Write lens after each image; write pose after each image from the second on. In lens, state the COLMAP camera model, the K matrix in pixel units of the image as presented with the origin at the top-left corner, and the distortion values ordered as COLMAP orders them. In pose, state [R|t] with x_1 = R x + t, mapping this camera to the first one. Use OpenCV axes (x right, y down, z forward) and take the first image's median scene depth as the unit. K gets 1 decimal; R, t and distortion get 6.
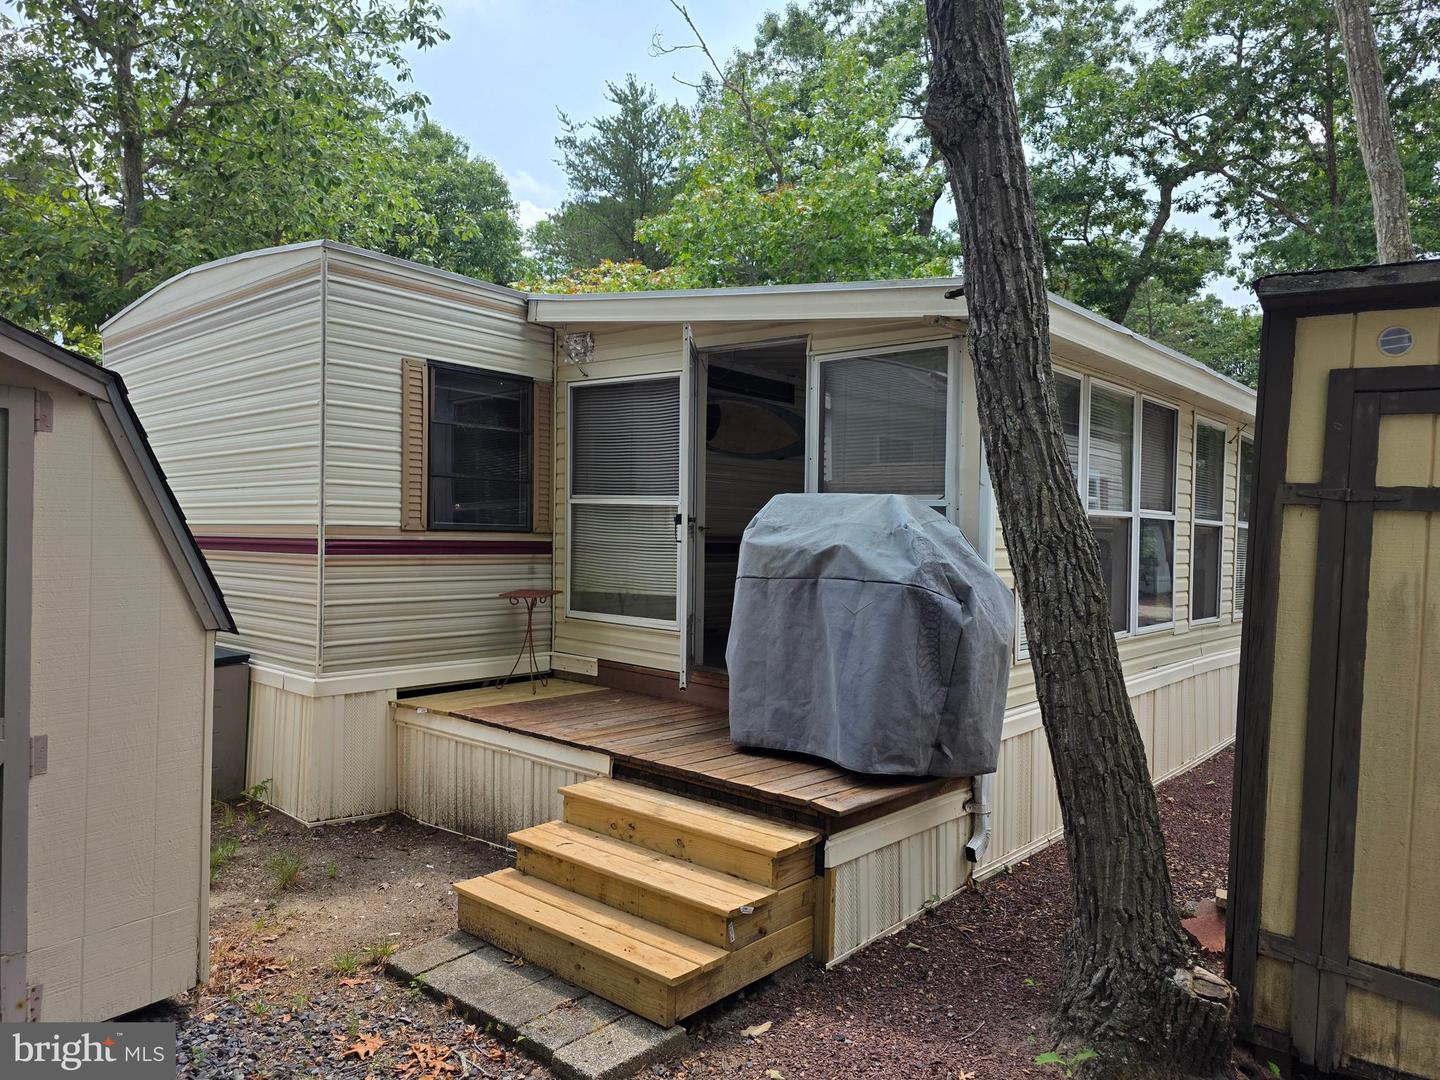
lens RADIAL K [[985.6, 0, 700.1], [0, 985.6, 543.8], [0, 0, 1]] dist [0.059805, -0.057381]
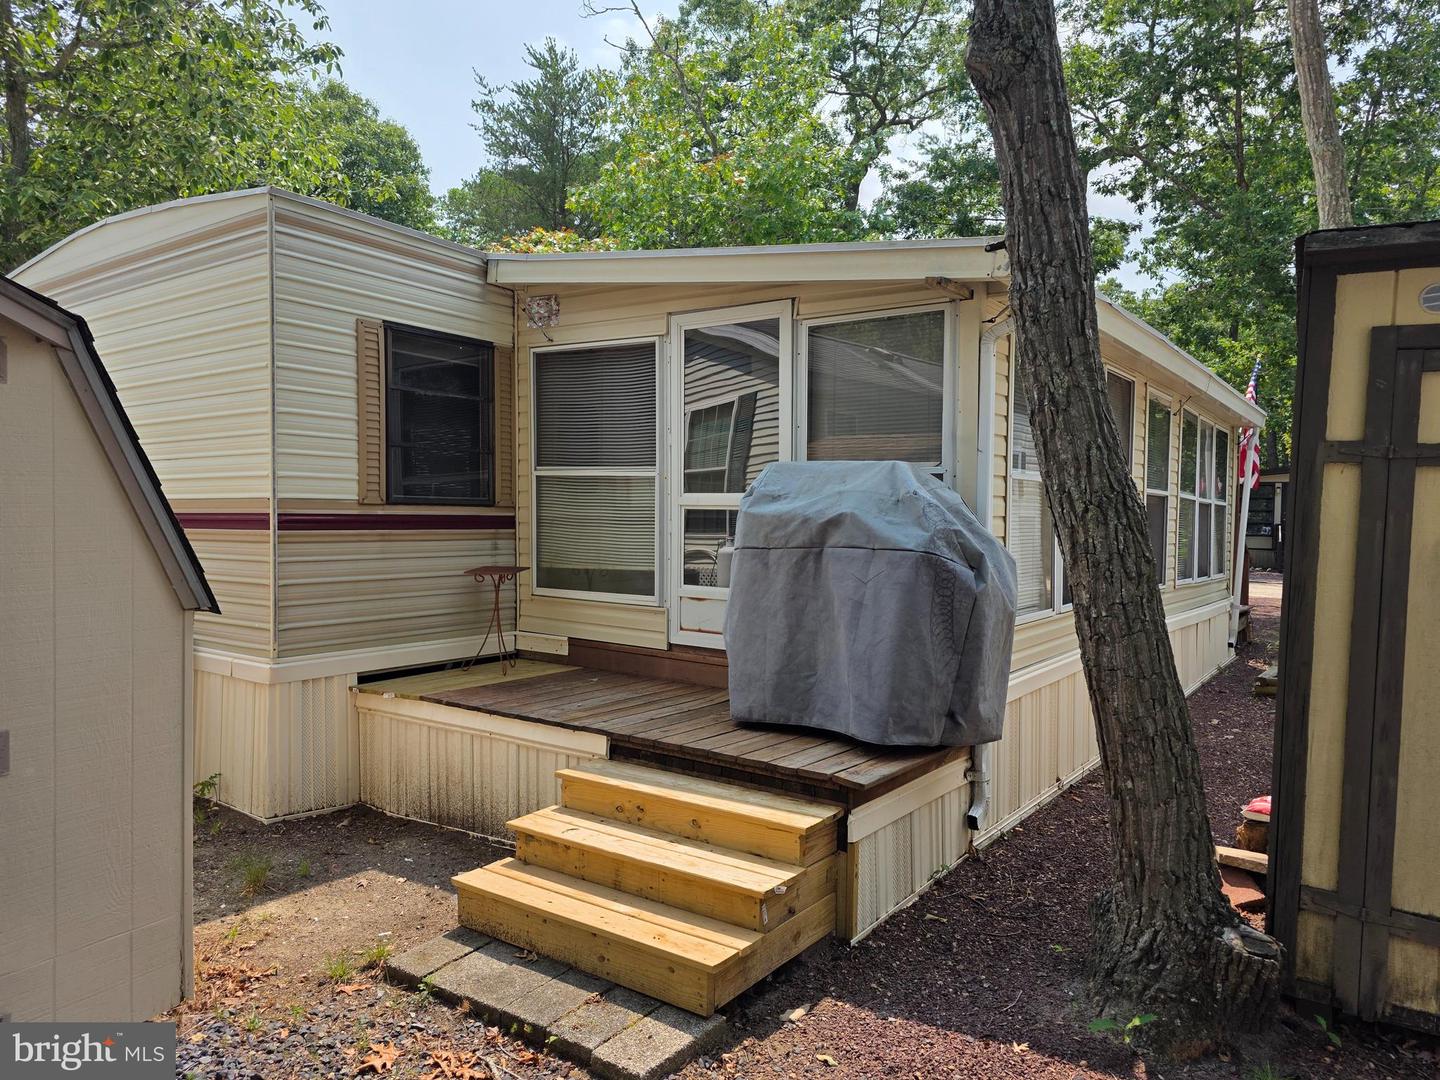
lens RADIAL K [[979.3, 0, 705.5], [0, 979.3, 545.2], [0, 0, 1]] dist [0.062044, -0.057464]
pose [[0.994168, -0.011840, 0.107195, -0.098181], [0.009696, 0.999743, 0.020497, 0.011945], [-0.107410, -0.019339, 0.994027, 0.052130]]
